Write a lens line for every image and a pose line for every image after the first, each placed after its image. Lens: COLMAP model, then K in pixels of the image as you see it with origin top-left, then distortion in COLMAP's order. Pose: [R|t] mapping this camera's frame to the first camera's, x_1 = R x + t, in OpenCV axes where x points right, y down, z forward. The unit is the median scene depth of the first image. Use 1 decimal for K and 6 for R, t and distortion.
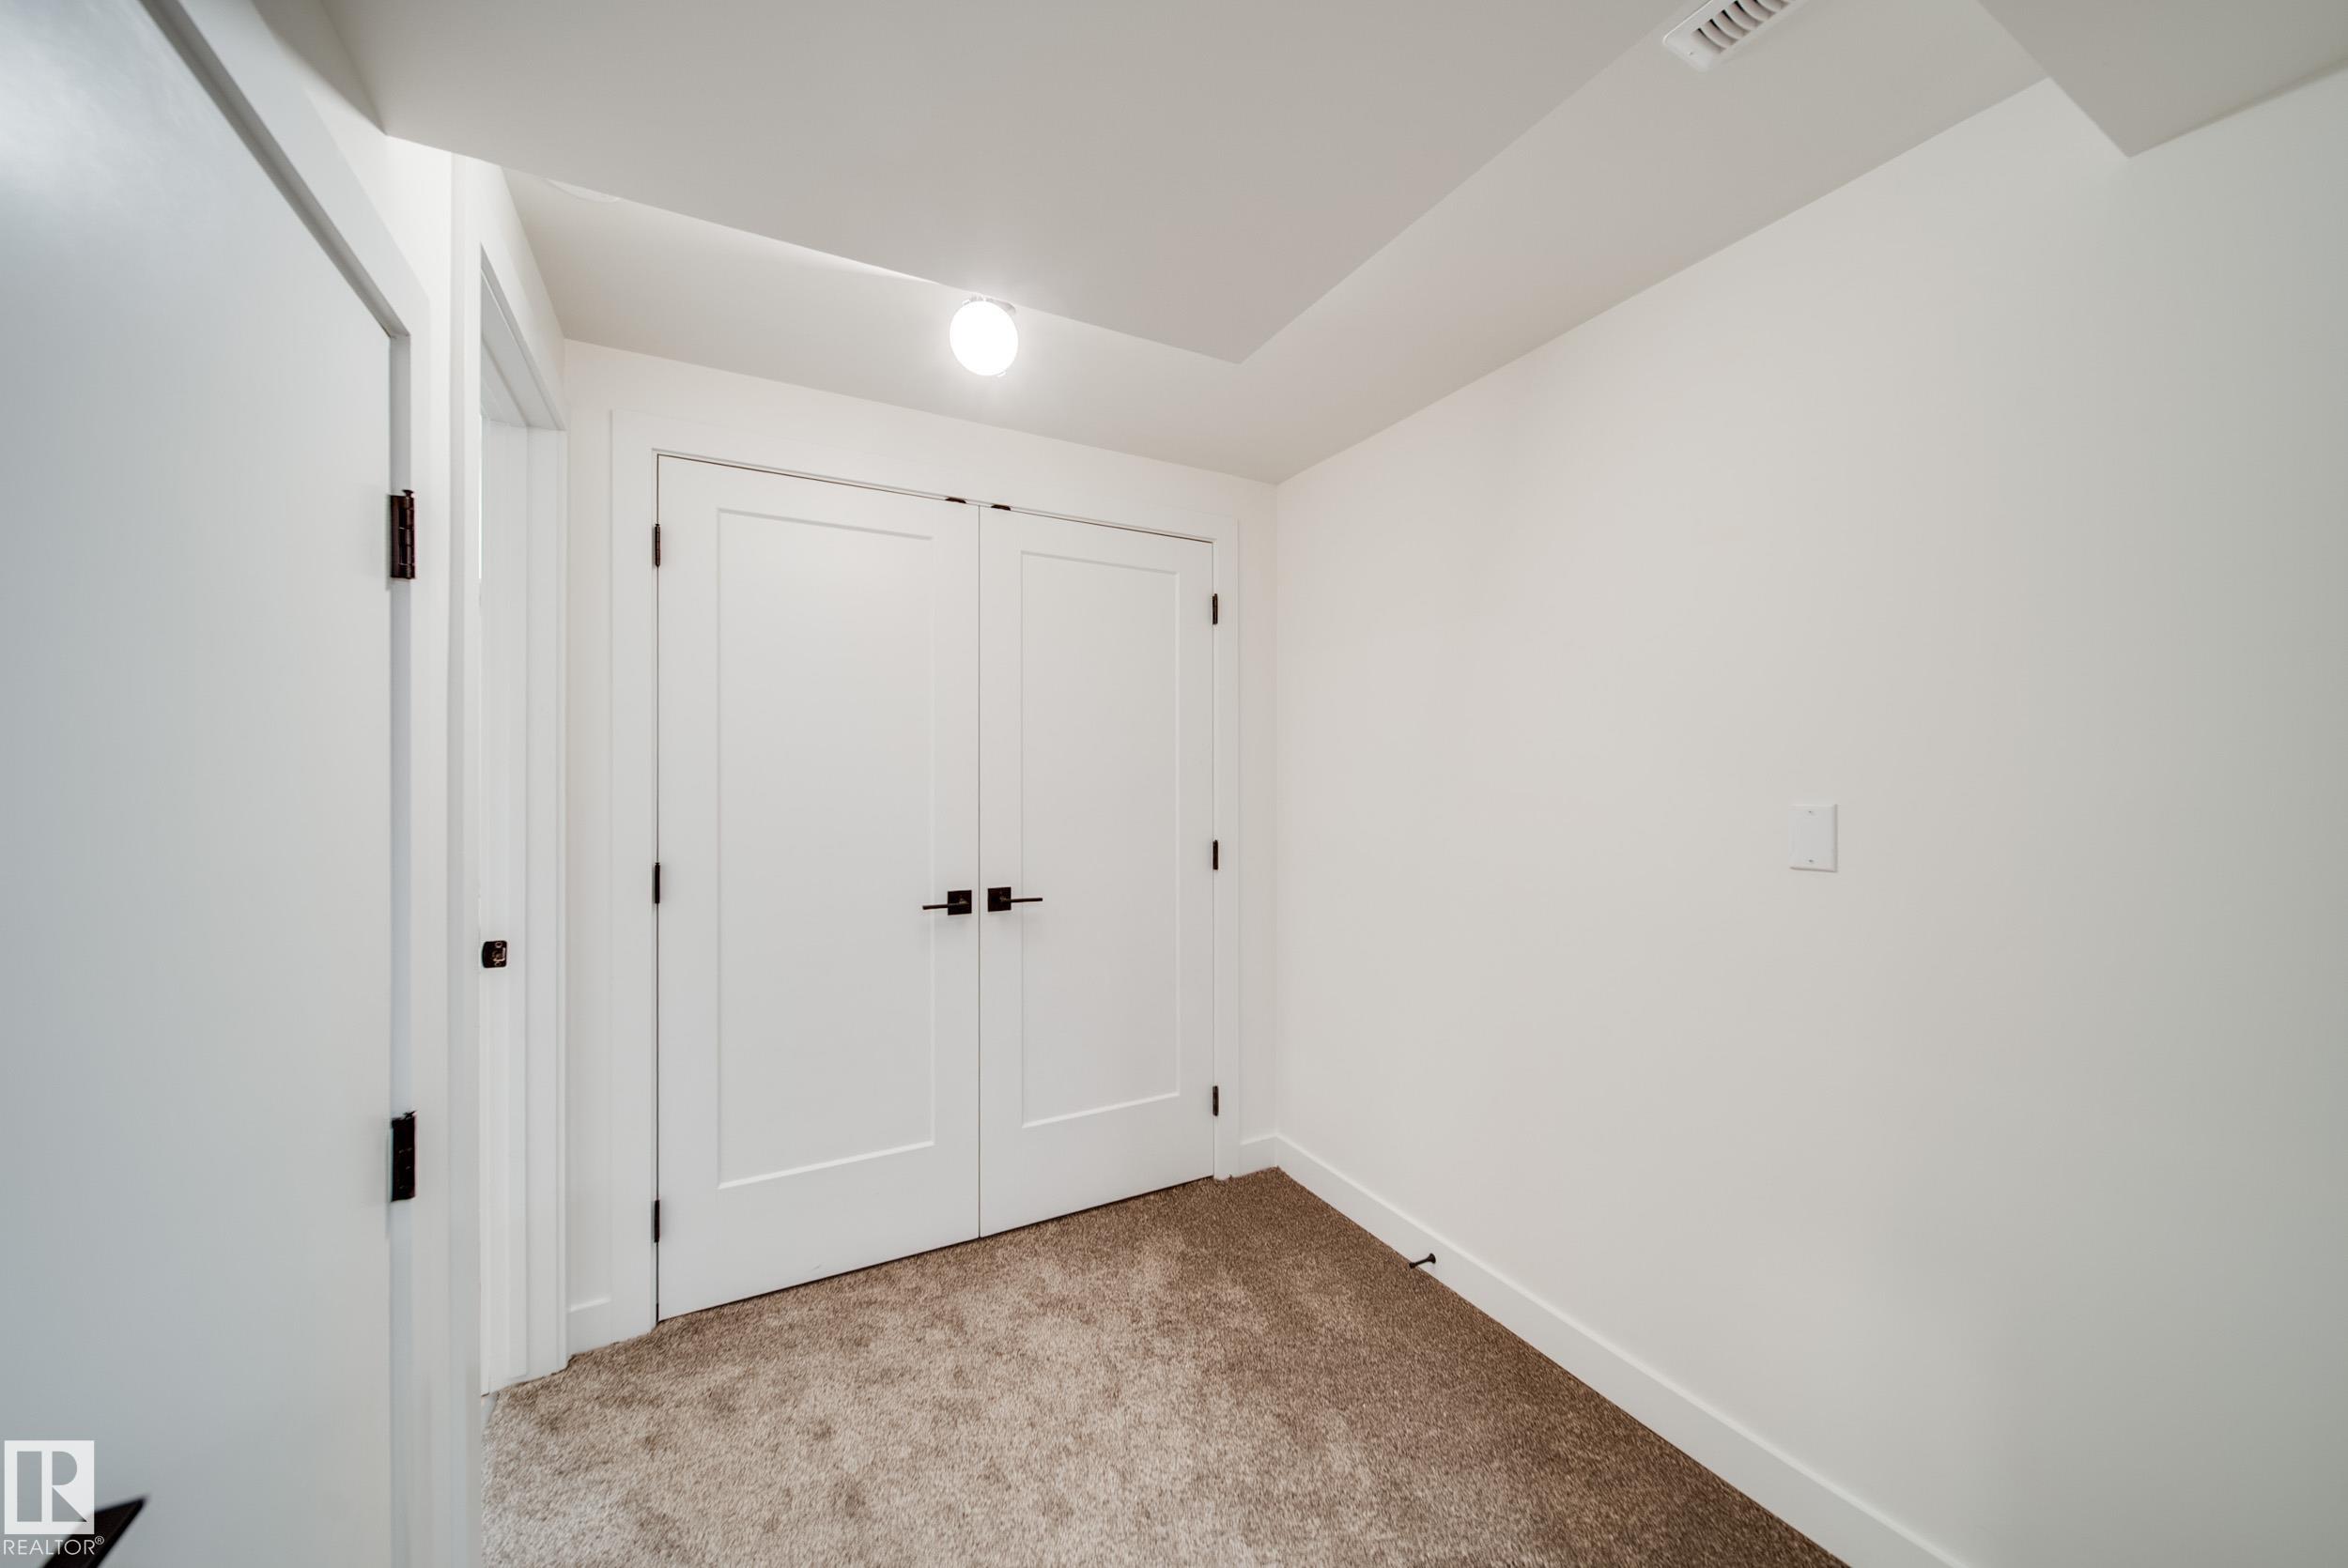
lens RADIAL K [[824.8, 0, 1185.8], [0, 824.8, 775.9], [0, 0, 1]] dist [-0.000758, -0.000482]
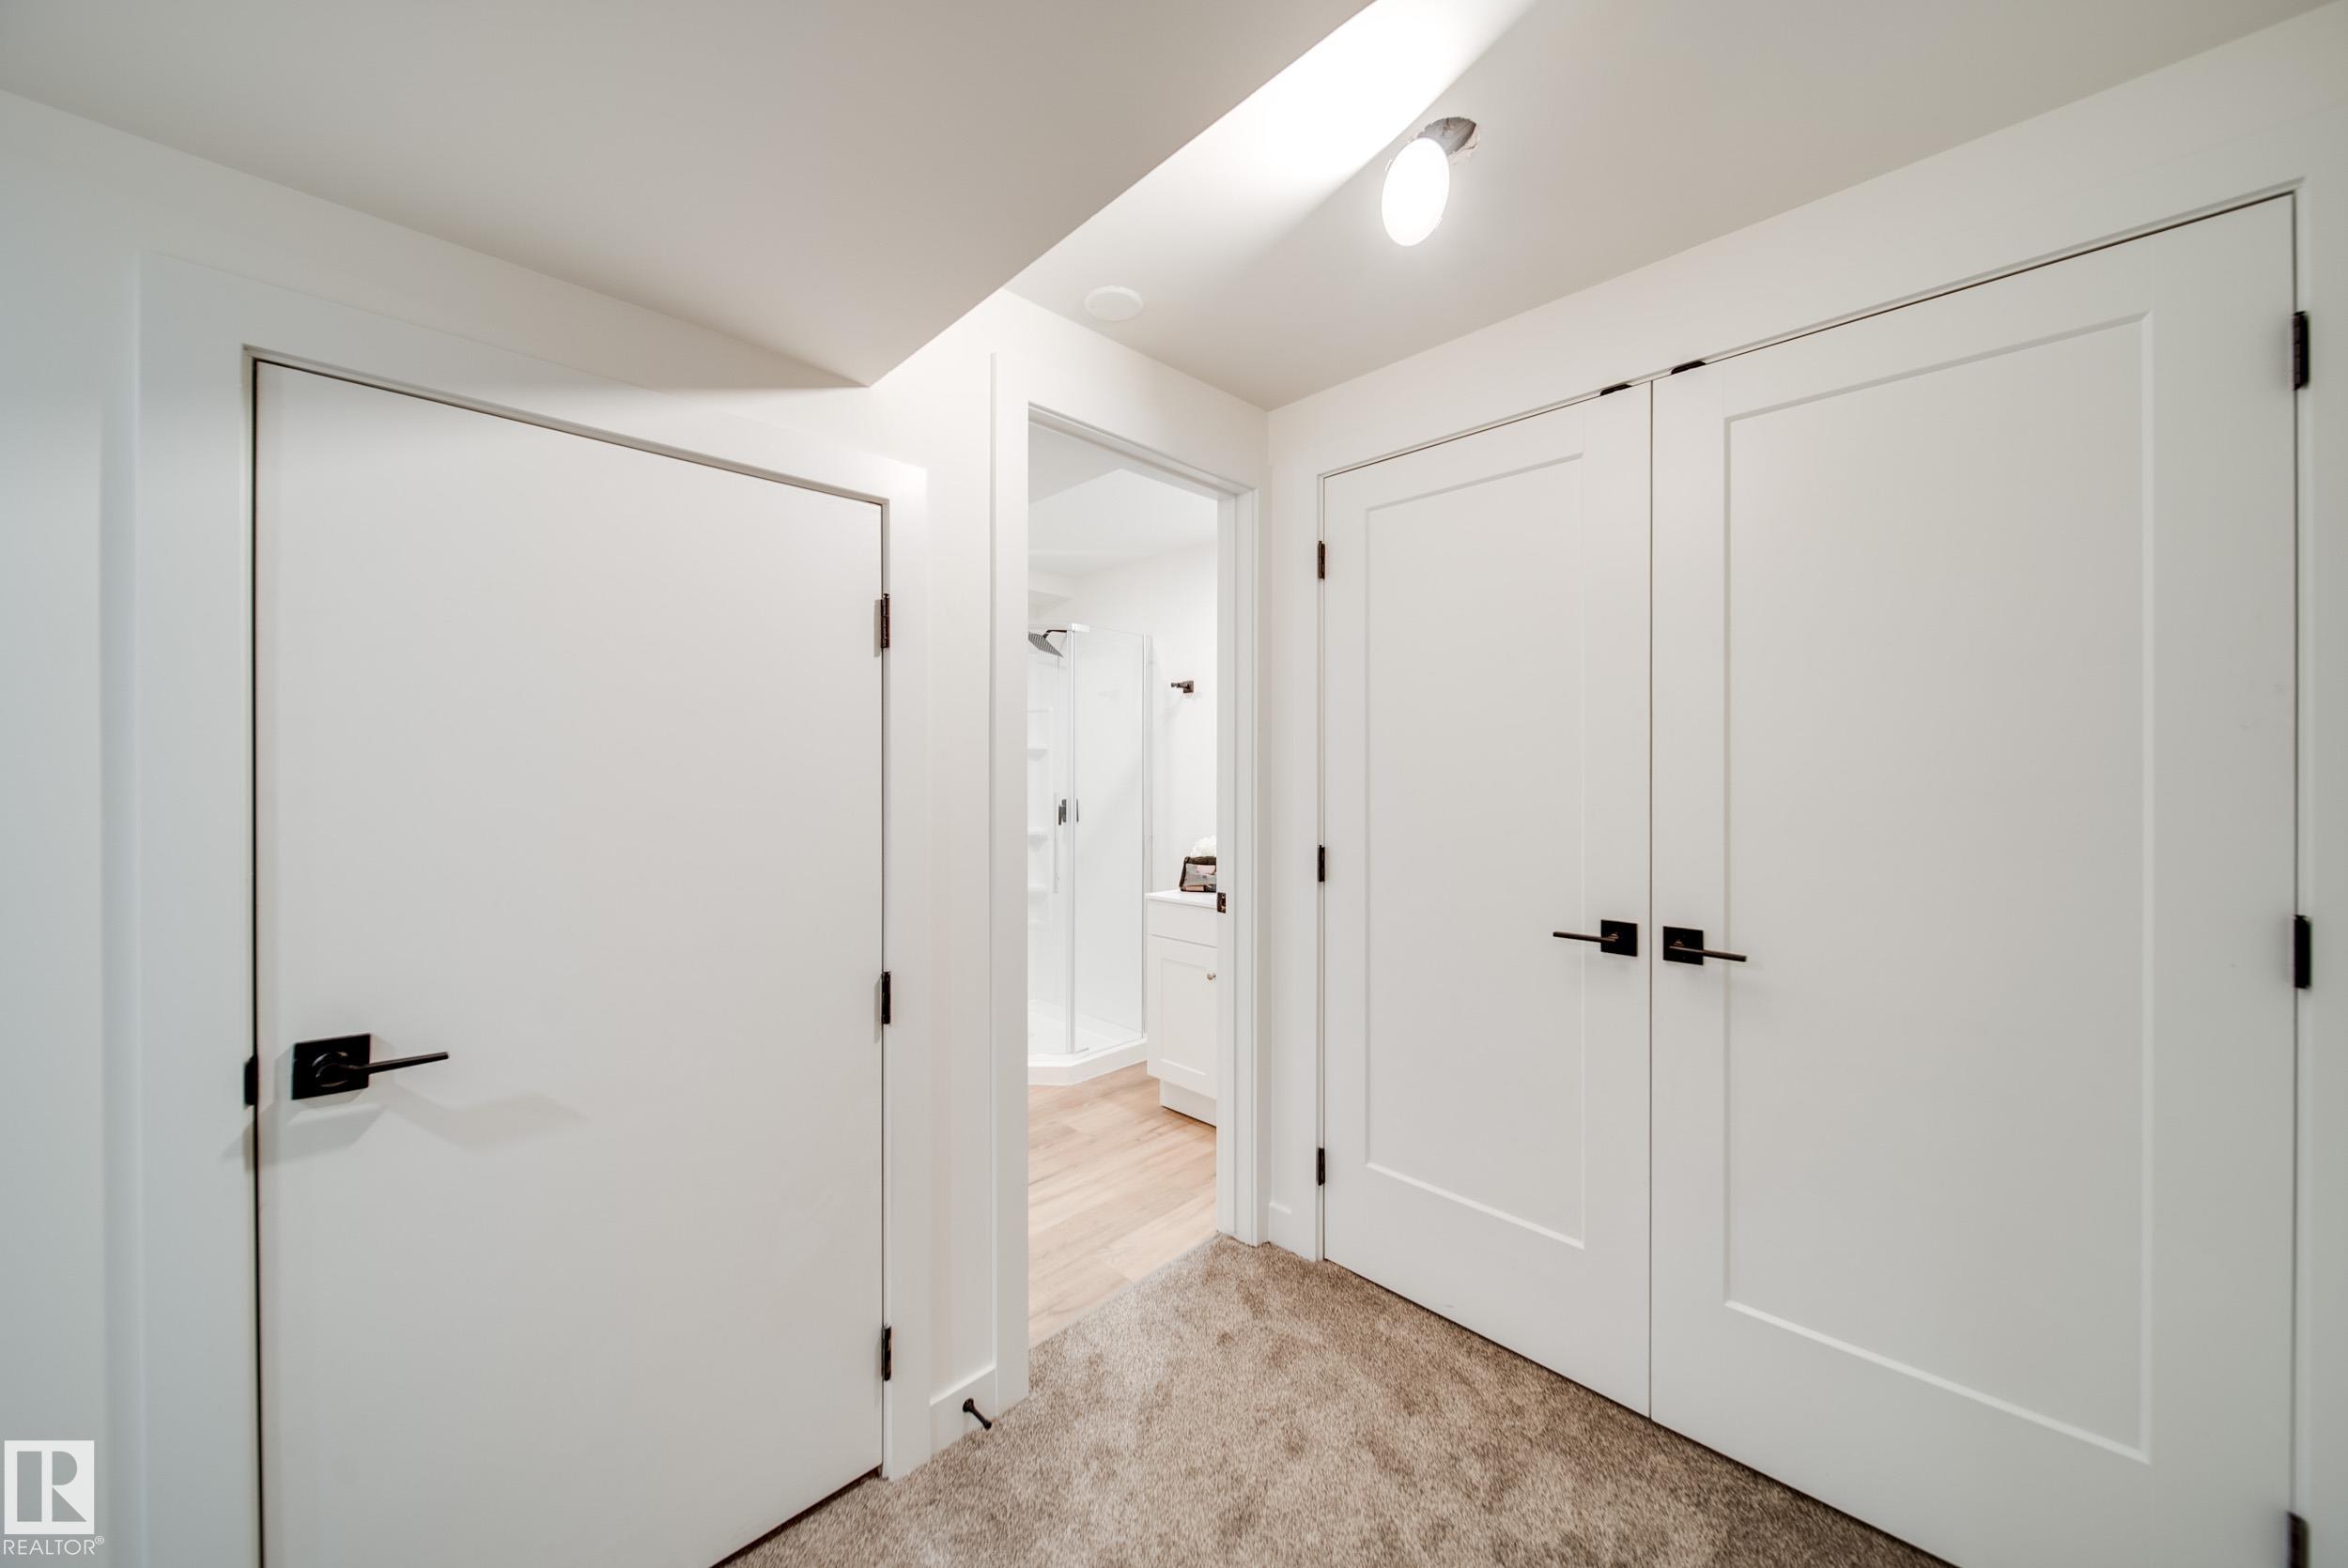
lens RADIAL K [[824.8, 0, 1186.3], [0, 824.8, 773.5], [0, 0, 1]] dist [-0.000758, -0.000482]
pose [[0.296000, 0.000200, -0.955188, 0.333746], [0.000954, 0.999999, 0.000505, 0.007942], [0.955187, -0.001060, 0.296000, 0.452090]]
